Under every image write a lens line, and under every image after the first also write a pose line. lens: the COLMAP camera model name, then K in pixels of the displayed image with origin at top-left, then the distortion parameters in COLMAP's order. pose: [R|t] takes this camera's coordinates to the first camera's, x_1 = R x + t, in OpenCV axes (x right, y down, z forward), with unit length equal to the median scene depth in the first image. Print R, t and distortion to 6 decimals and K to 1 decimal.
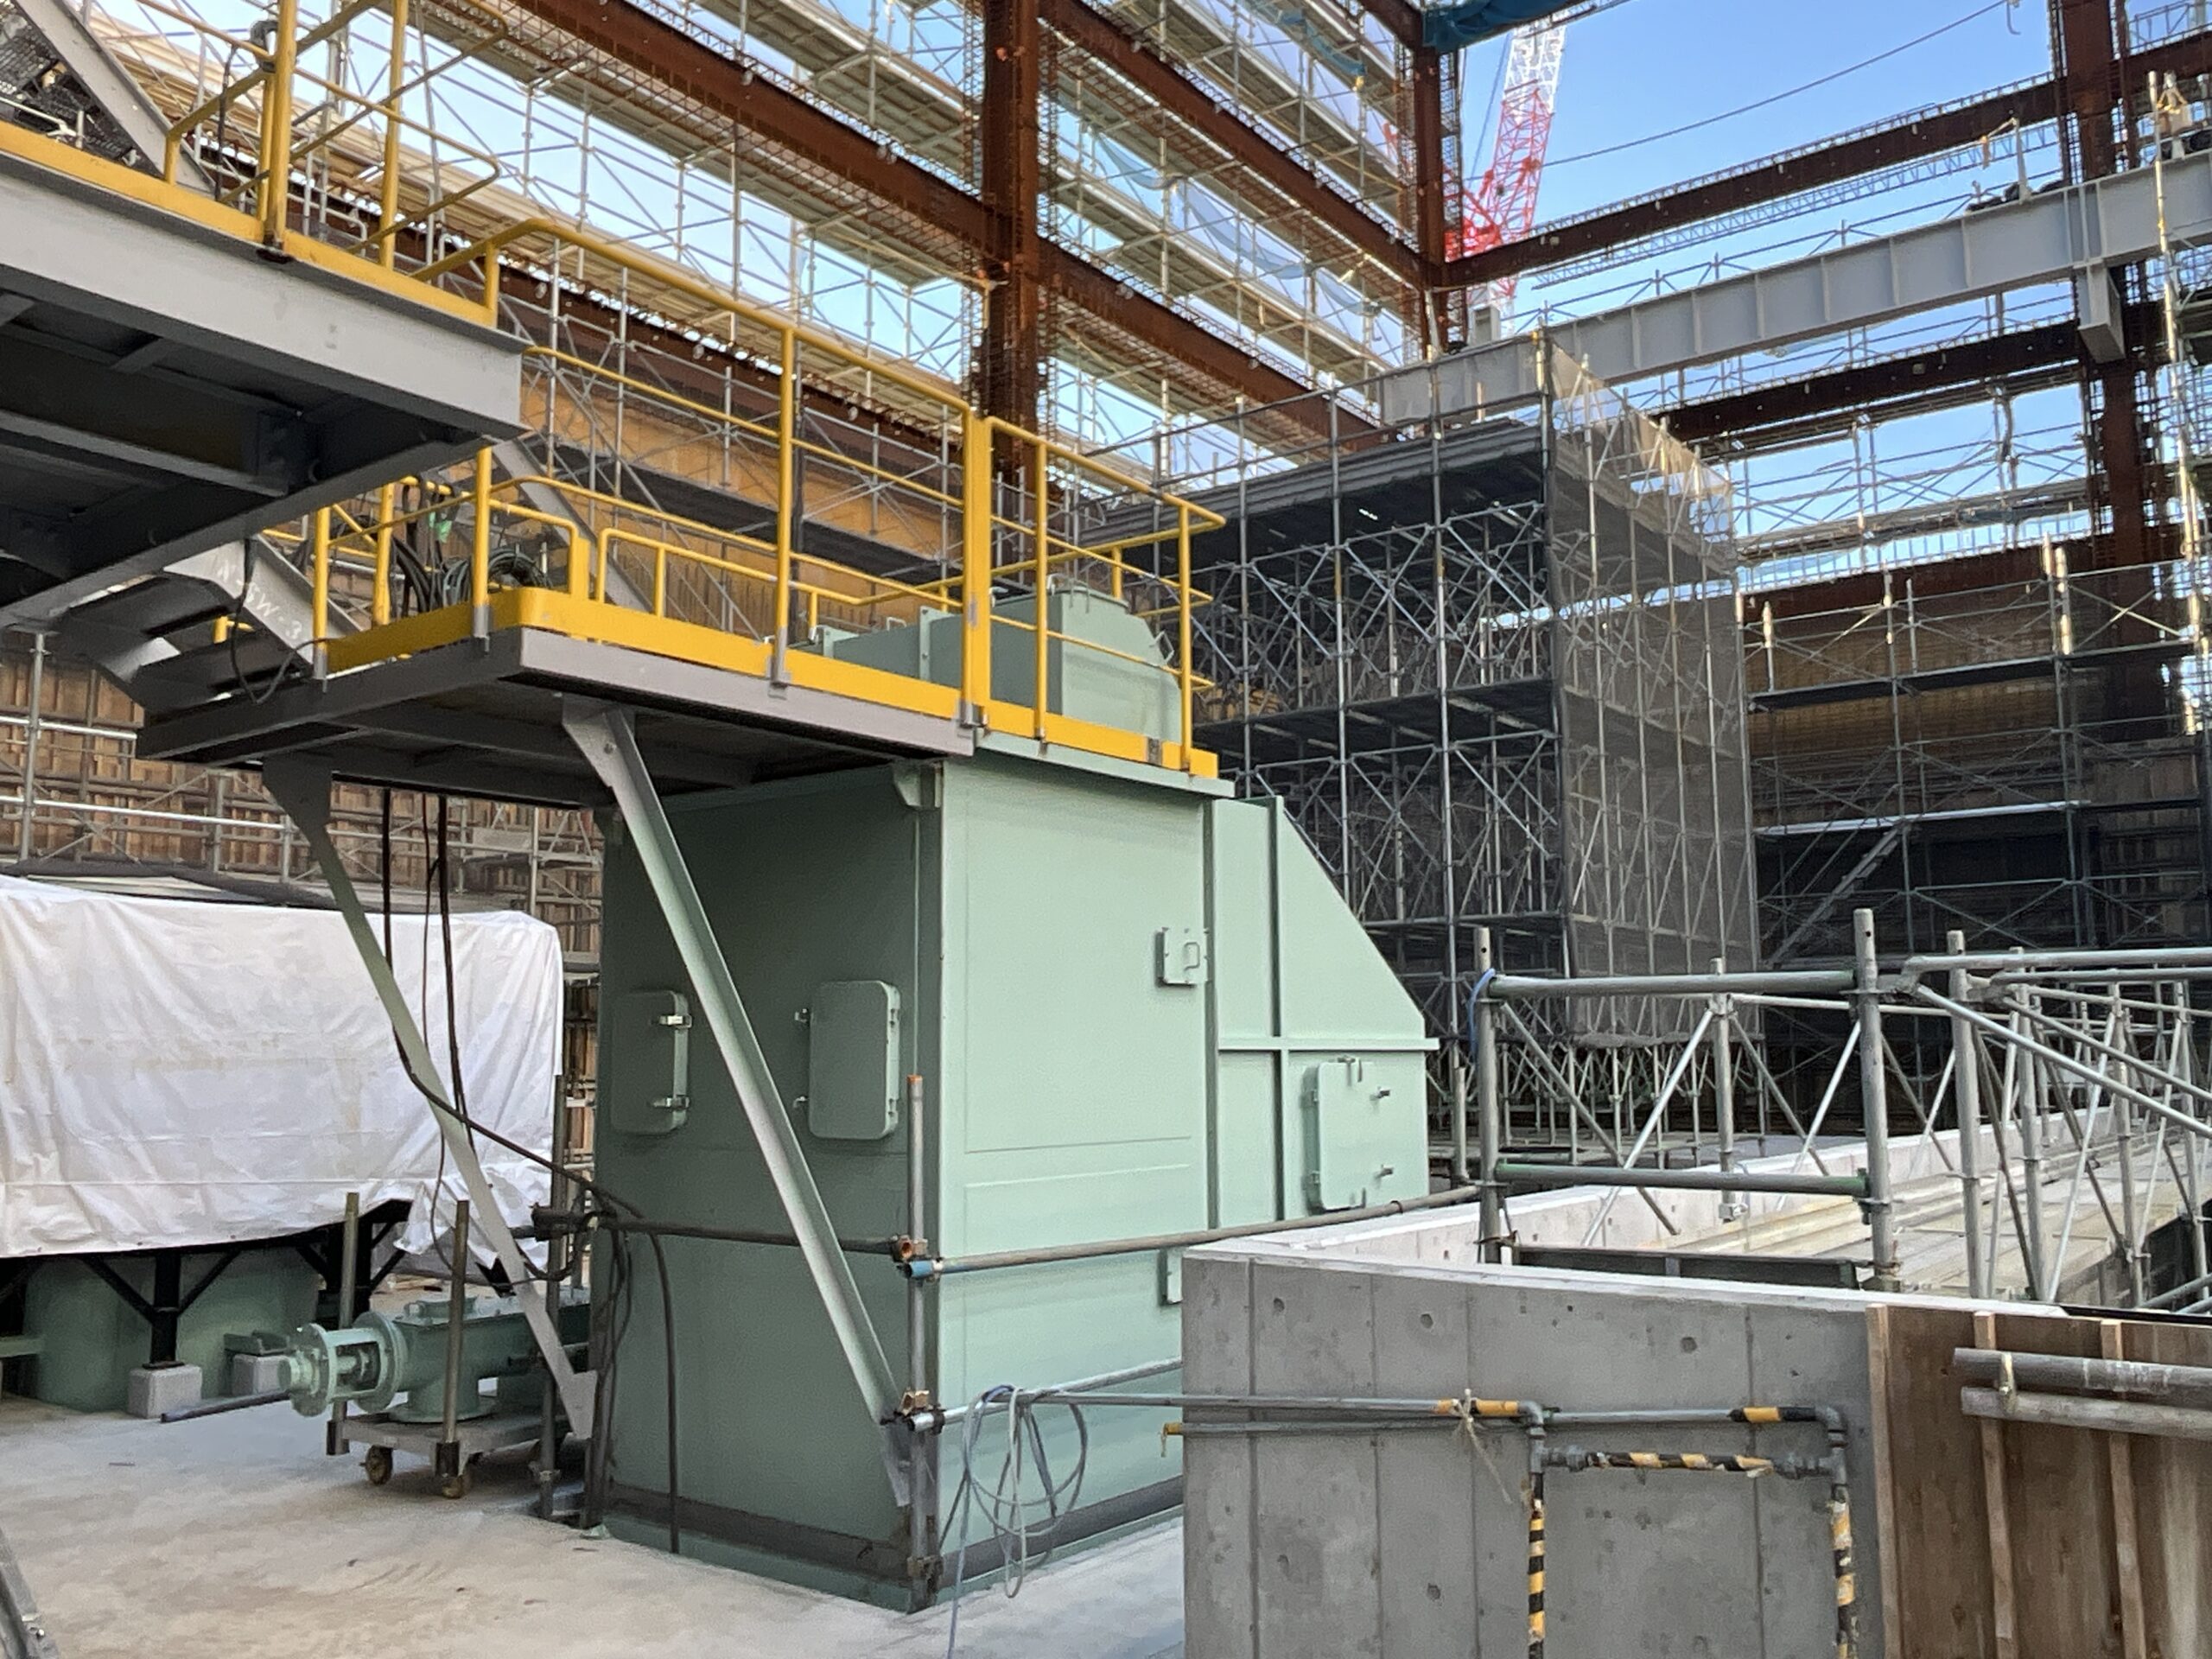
lens RADIAL K [[1769.1, 0, 1106.0], [0, 1769.1, 829.5], [0, 0, 1]] dist [0.002245, 0.001571]
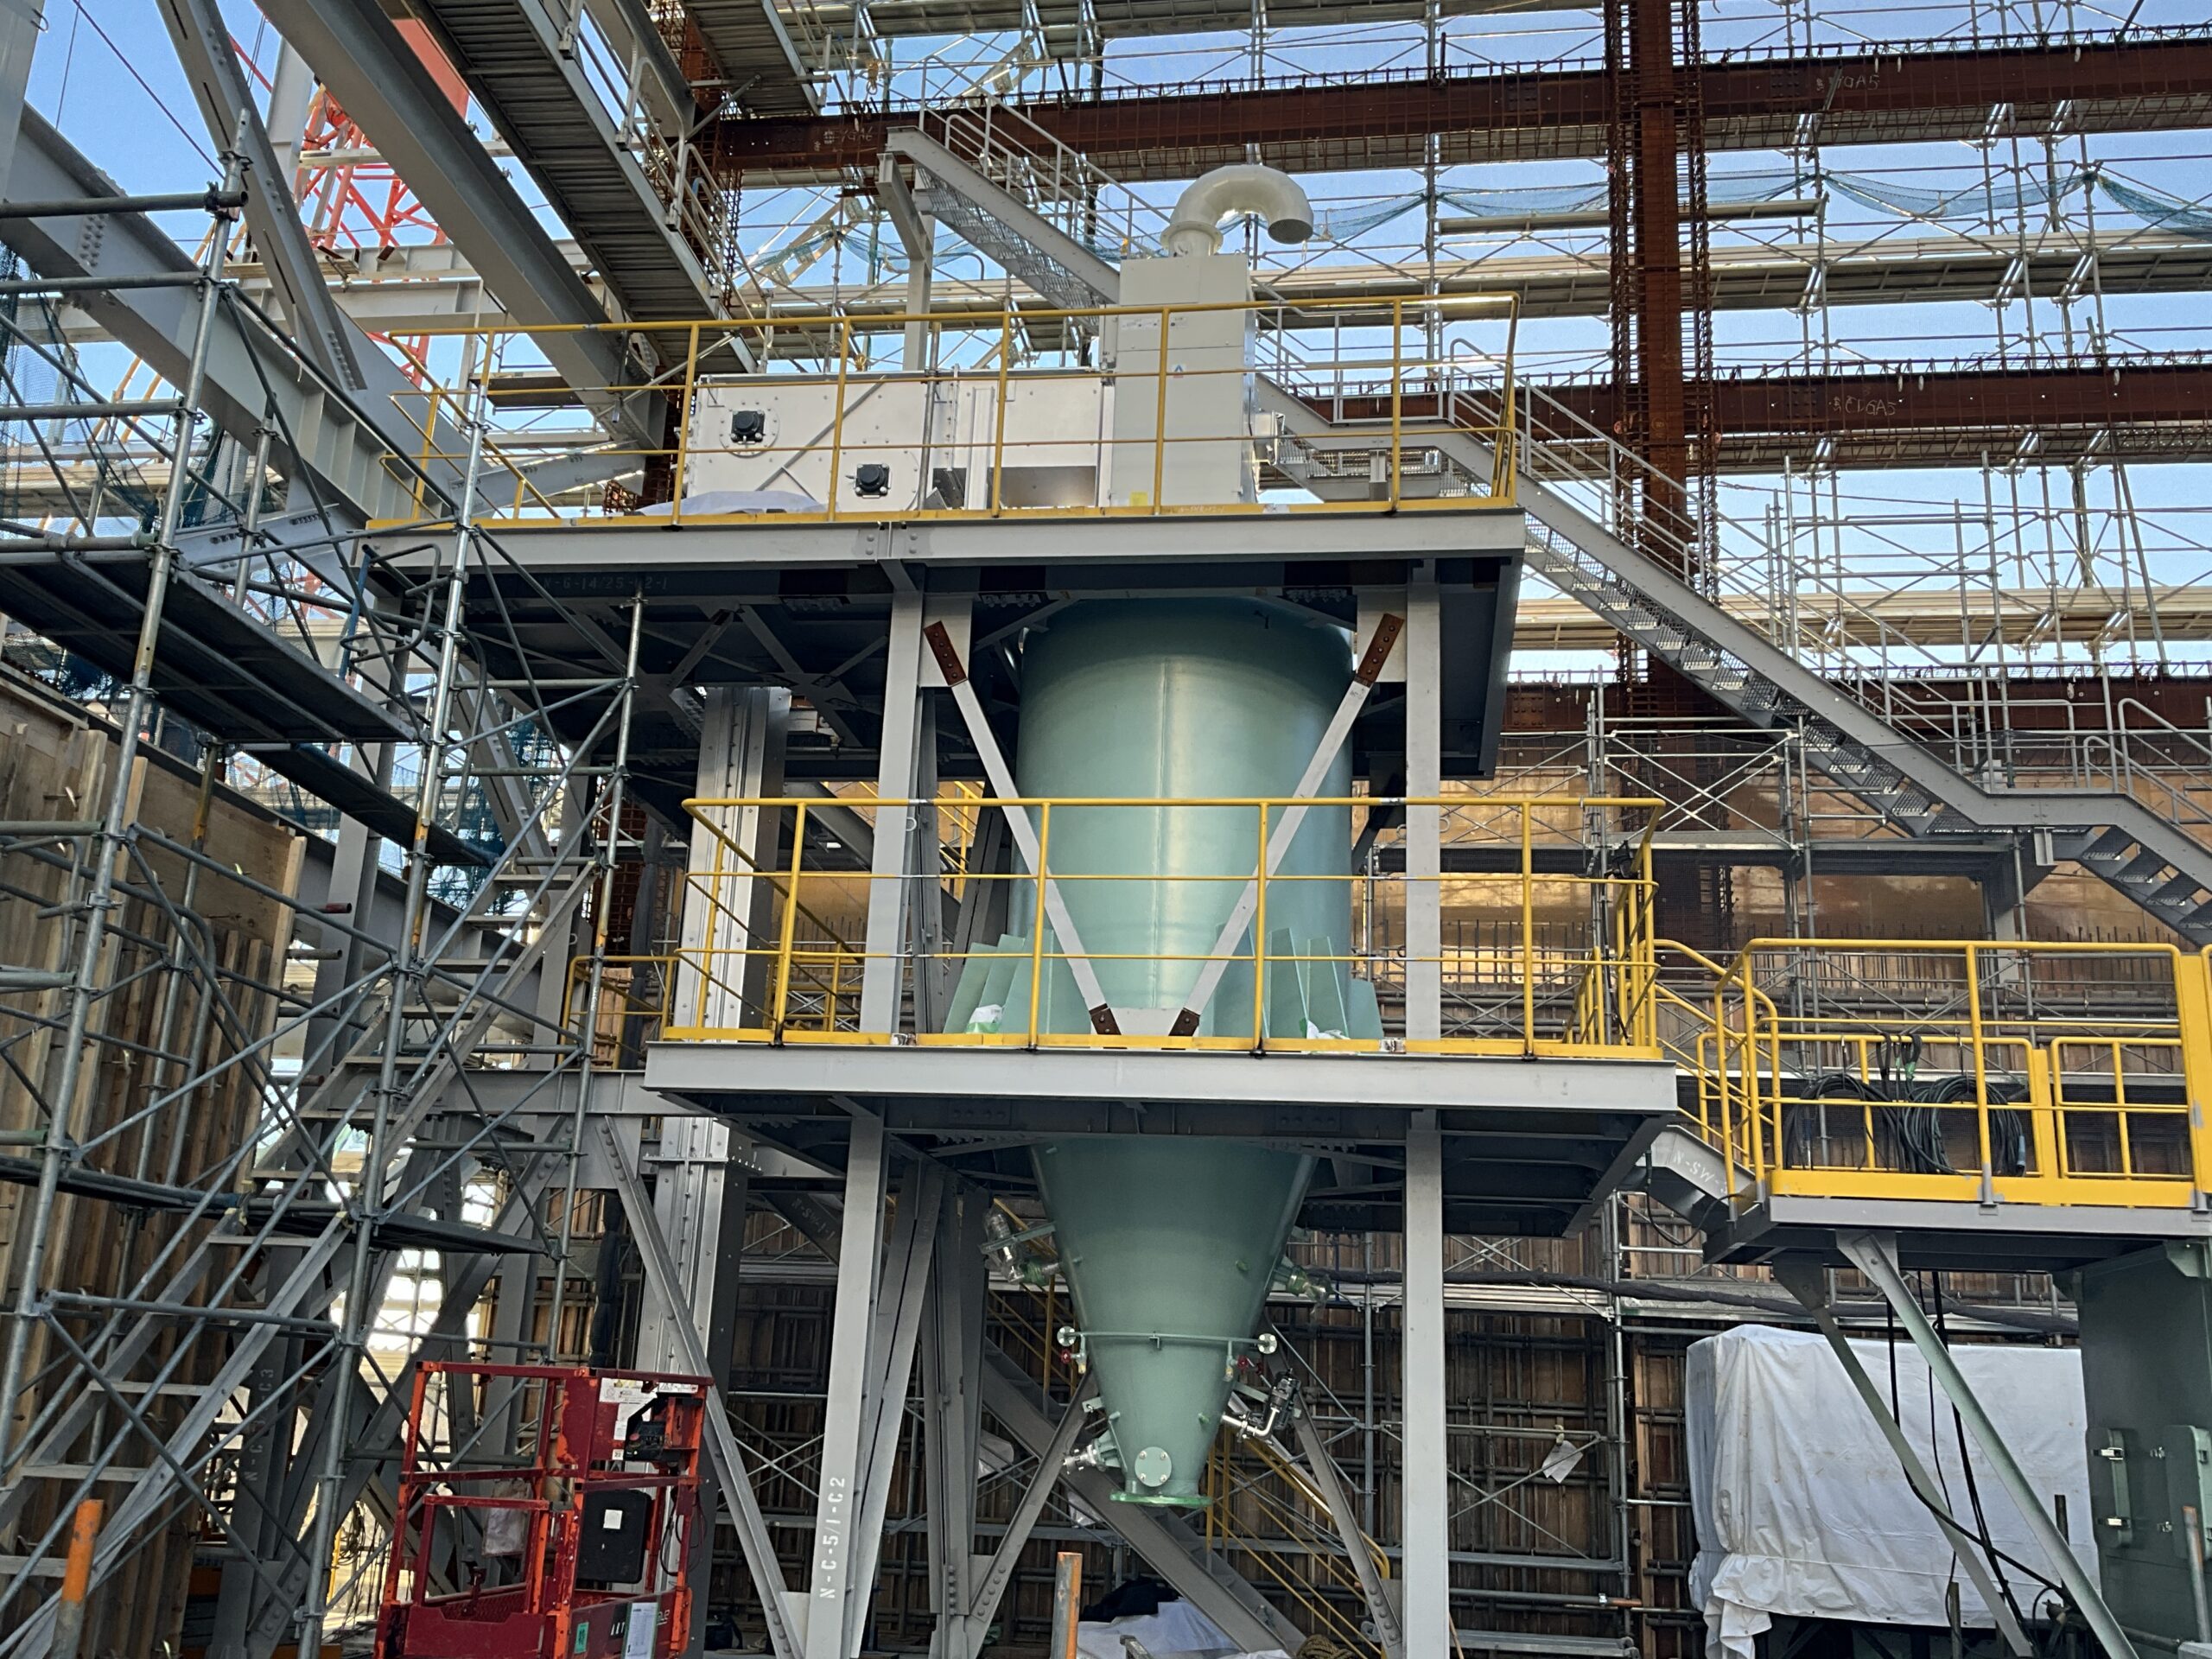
lens RADIAL K [[2047.0, 0, 1106.0], [0, 2047.0, 829.5], [0, 0, 1]] dist [-0.007193, -0.012874]
pose [[0.494033, -0.215459, -0.842324, 0.796112], [0.063066, 0.975136, -0.212443, -0.064966], [0.867153, 0.051832, 0.495337, -0.365320]]
